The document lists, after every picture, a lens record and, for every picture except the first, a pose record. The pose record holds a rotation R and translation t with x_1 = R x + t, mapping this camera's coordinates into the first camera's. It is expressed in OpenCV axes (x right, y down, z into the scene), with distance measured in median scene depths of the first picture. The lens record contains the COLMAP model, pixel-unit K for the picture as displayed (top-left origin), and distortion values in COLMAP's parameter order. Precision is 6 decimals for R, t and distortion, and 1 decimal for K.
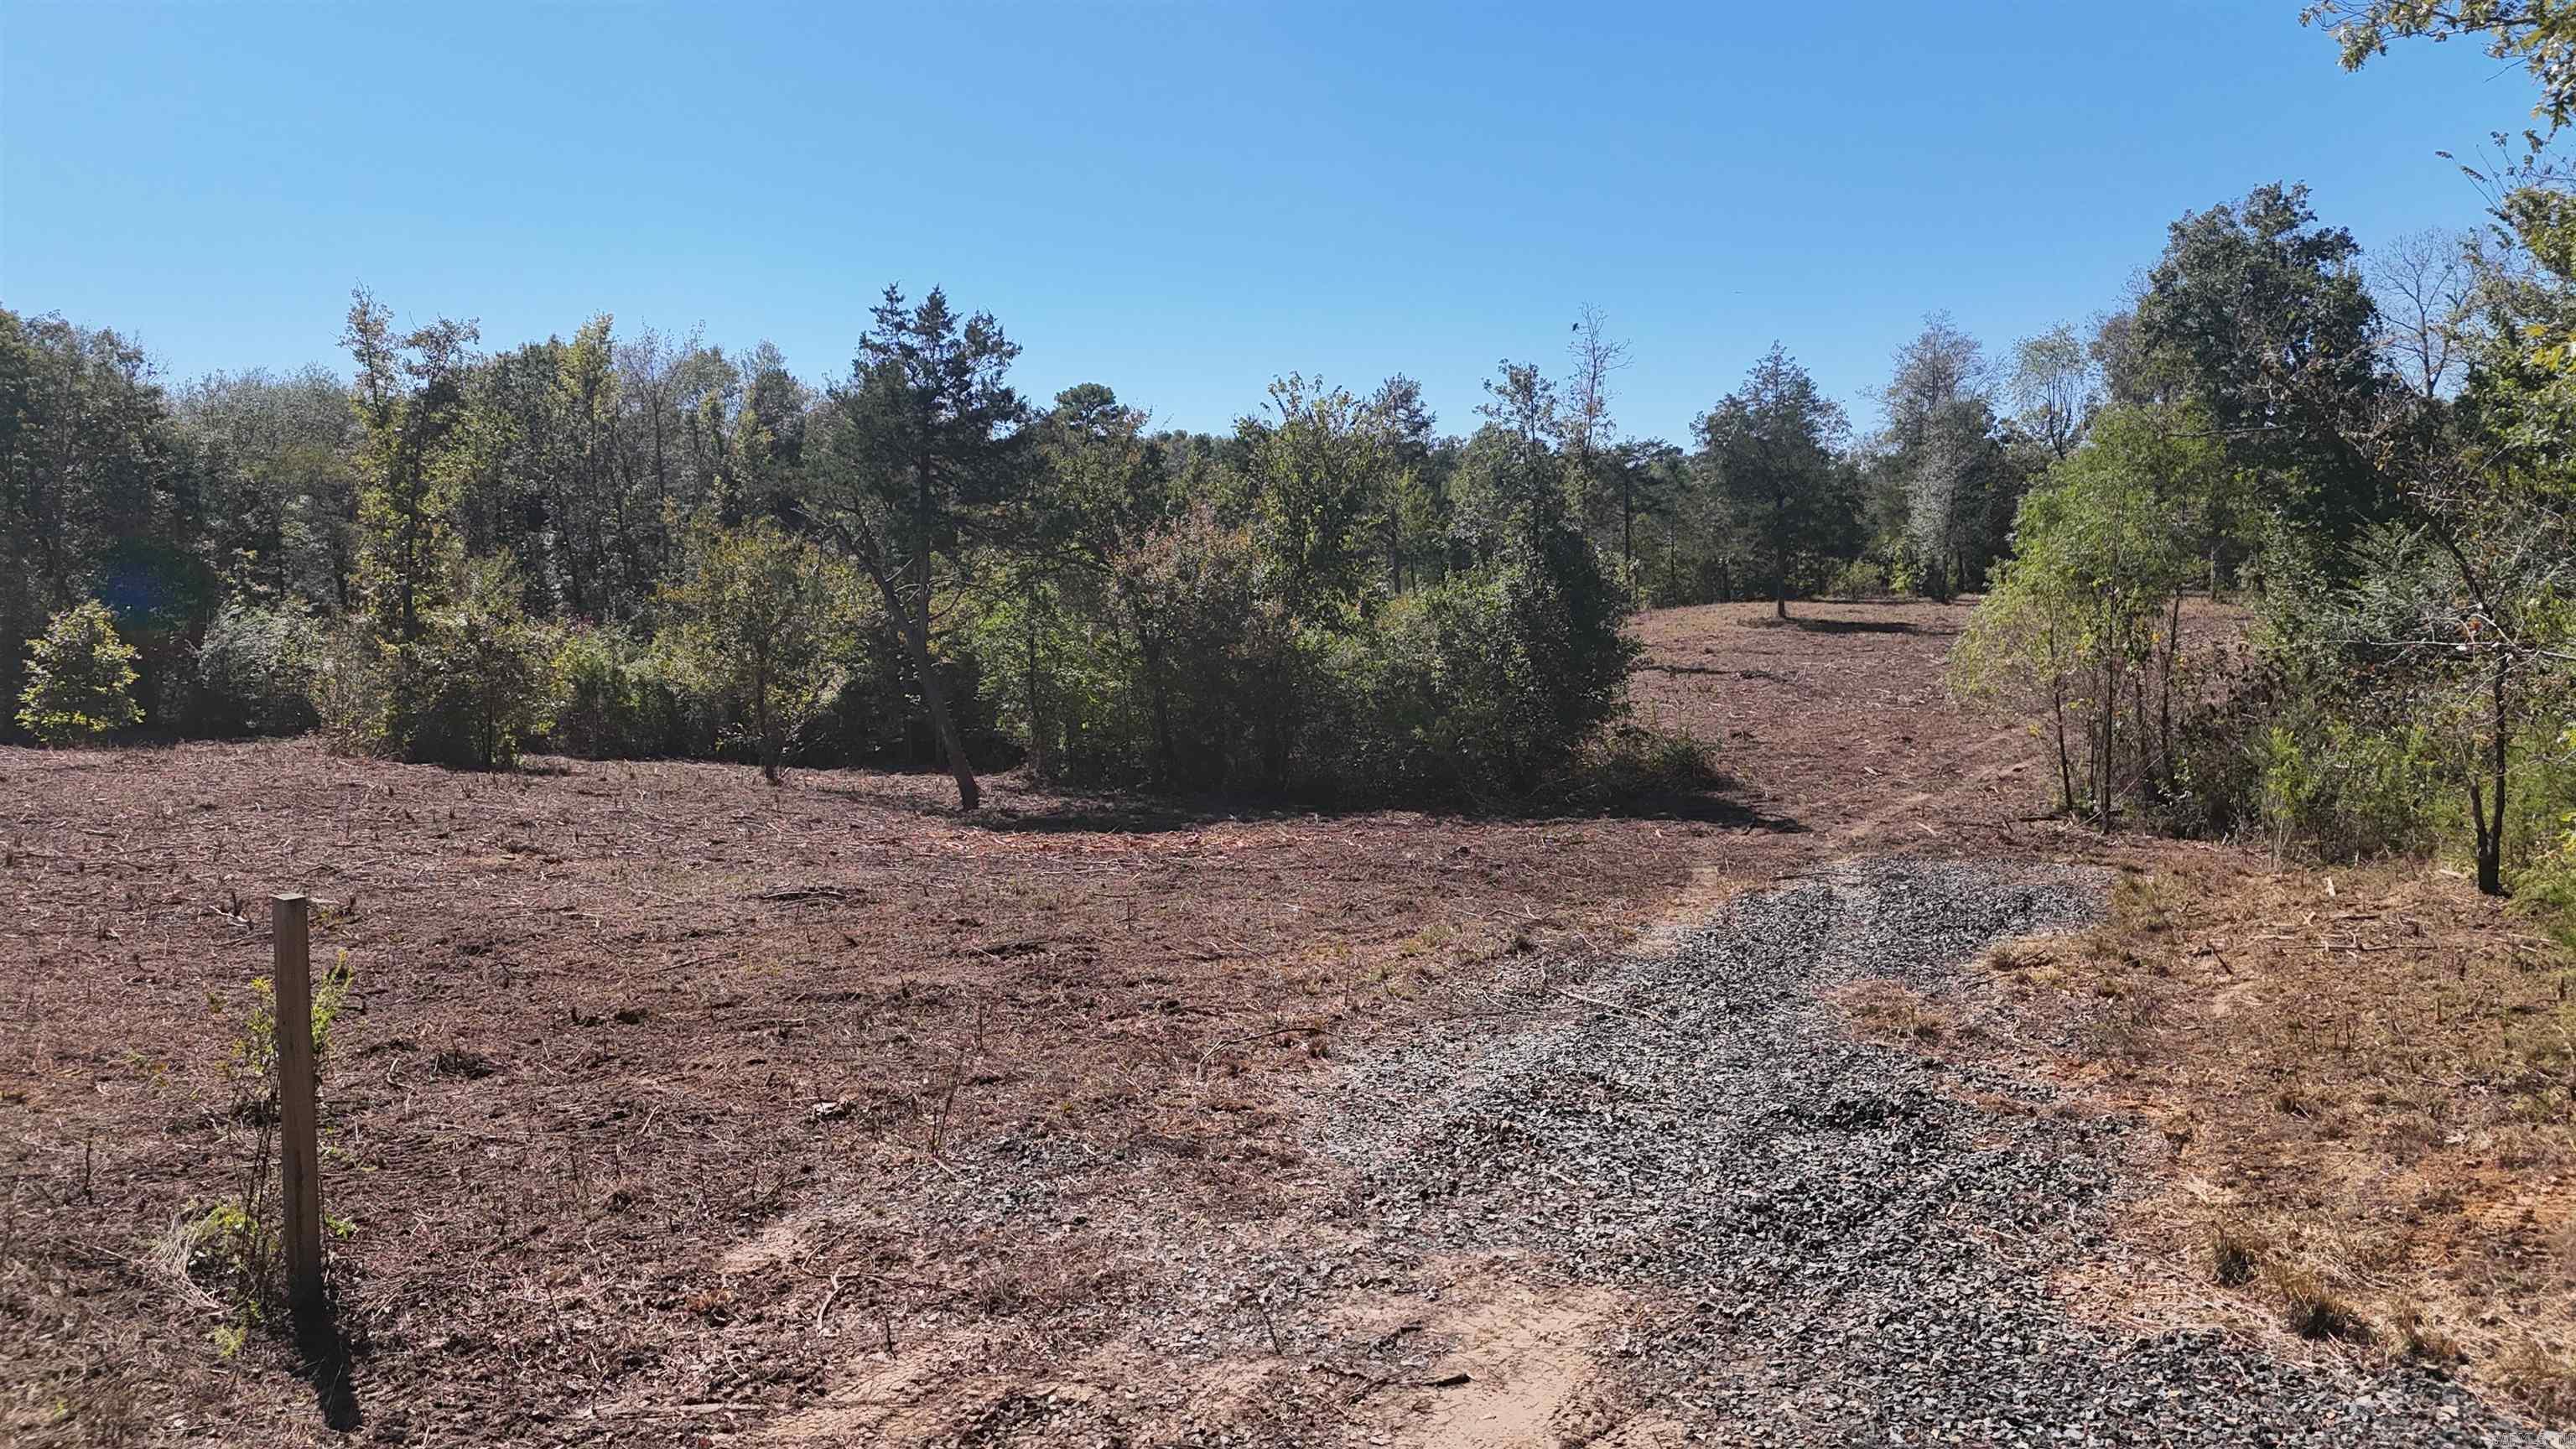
lens RADIAL K [[1872.2, 0, 1295.8], [0, 1872.2, 724.7], [0, 0, 1]] dist [0.067477, -0.070246]
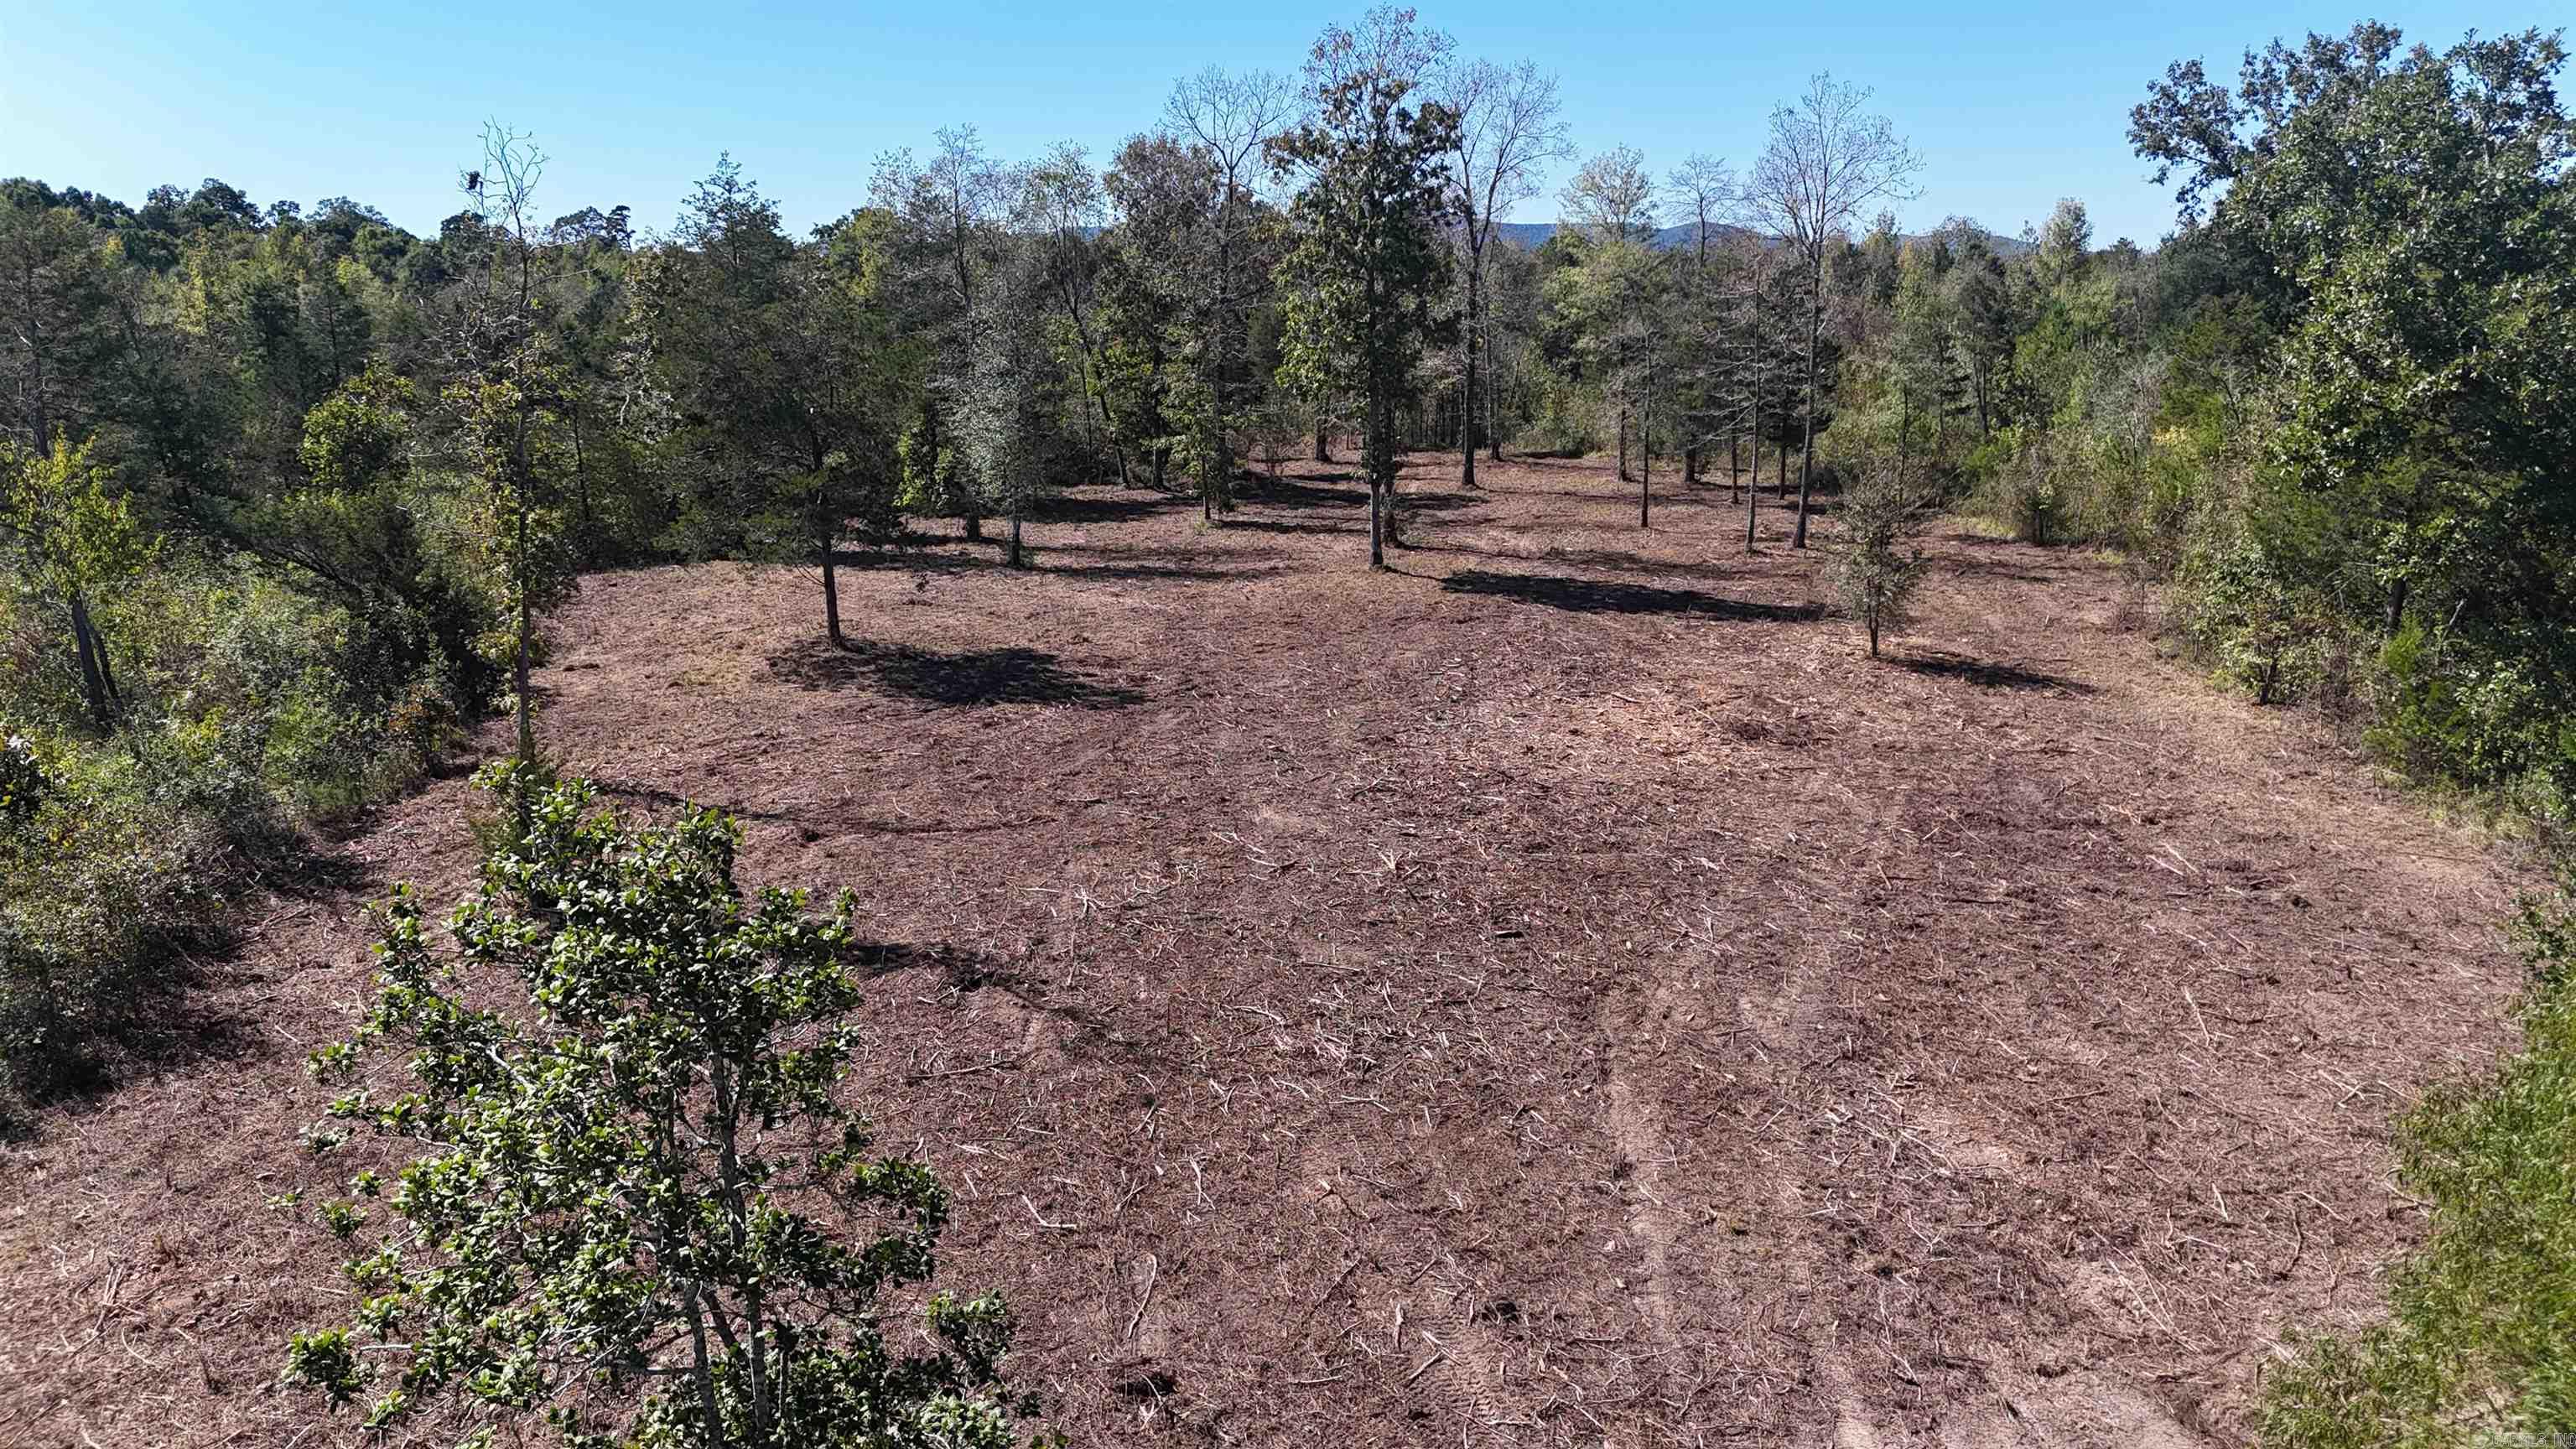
lens RADIAL K [[1872.2, 0, 1302.3], [0, 1872.2, 747.0], [0, 0, 1]] dist [0.067477, -0.070246]
pose [[0.814686, -0.127847, 0.565634, 0.049406], [0.054179, 0.987909, 0.145257, -0.188832], [-0.577366, -0.087693, 0.811763, 0.747710]]
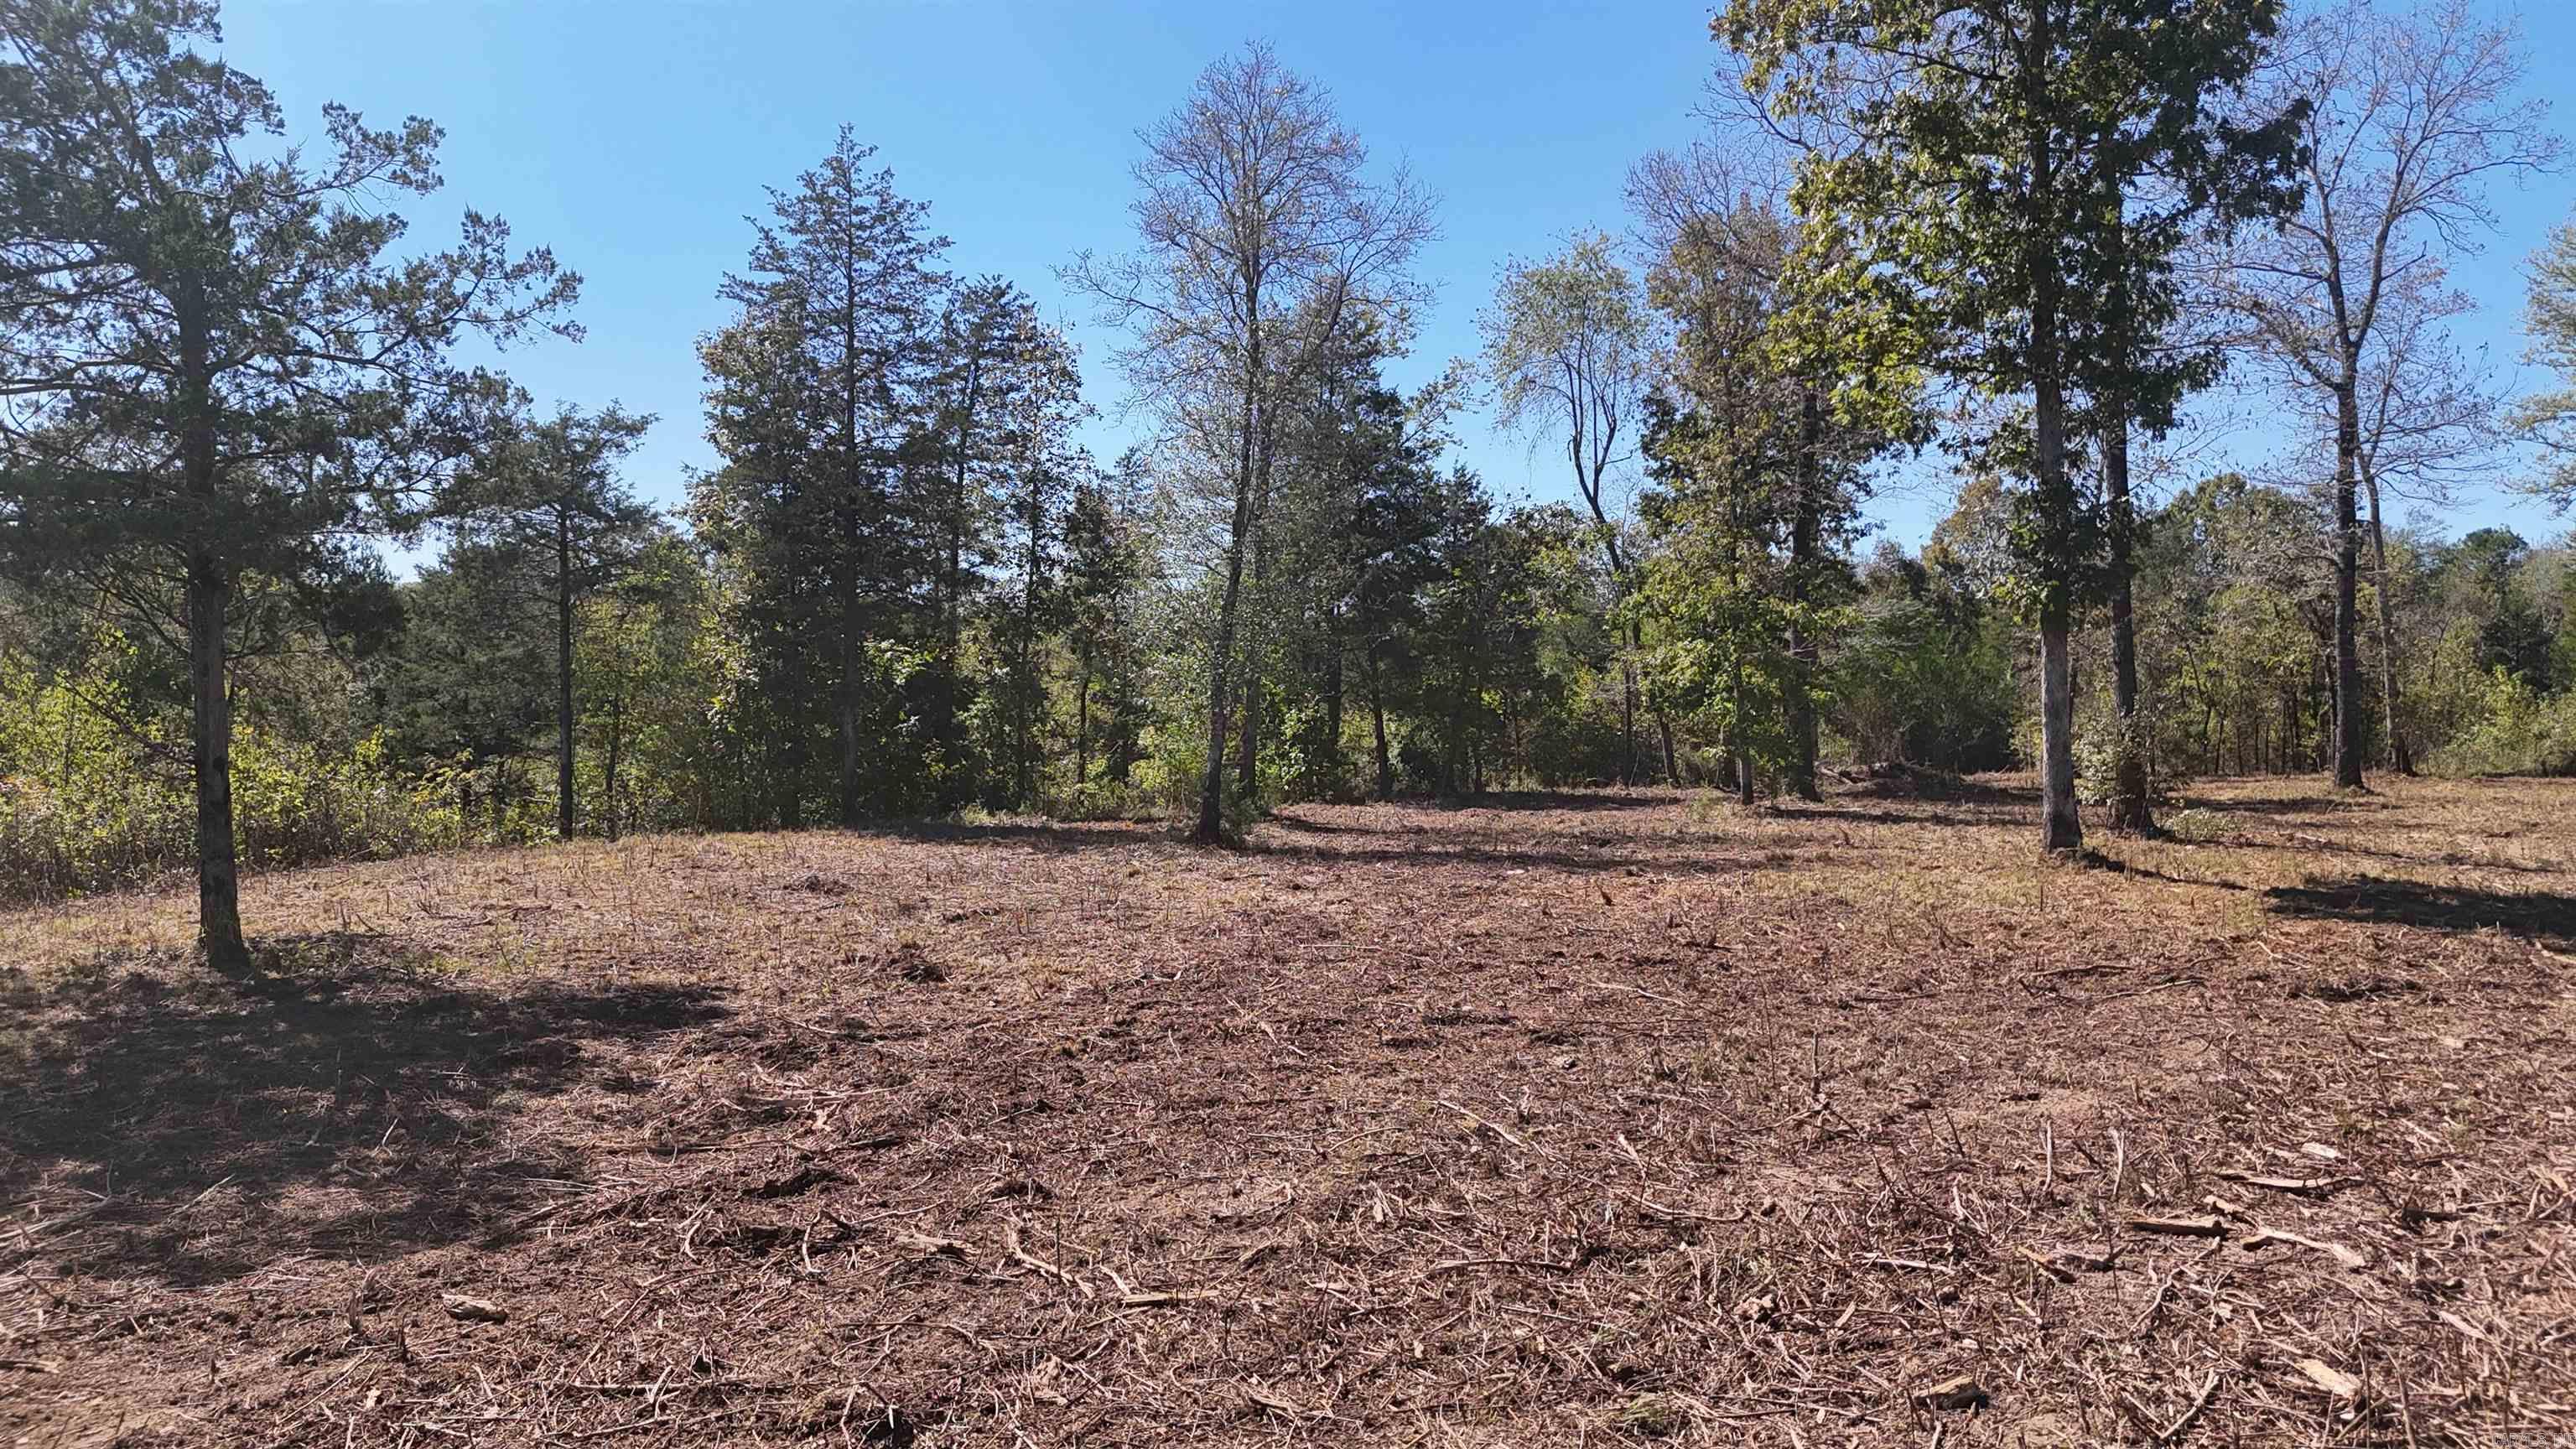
lens RADIAL K [[1872.2, 0, 1309.8], [0, 1872.2, 720.1], [0, 0, 1]] dist [0.067477, -0.070246]
pose [[0.978565, 0.004790, 0.205881, 0.583096], [0.017415, 0.994224, -0.105906, -0.104466], [-0.205199, 0.107221, 0.972829, 1.386169]]
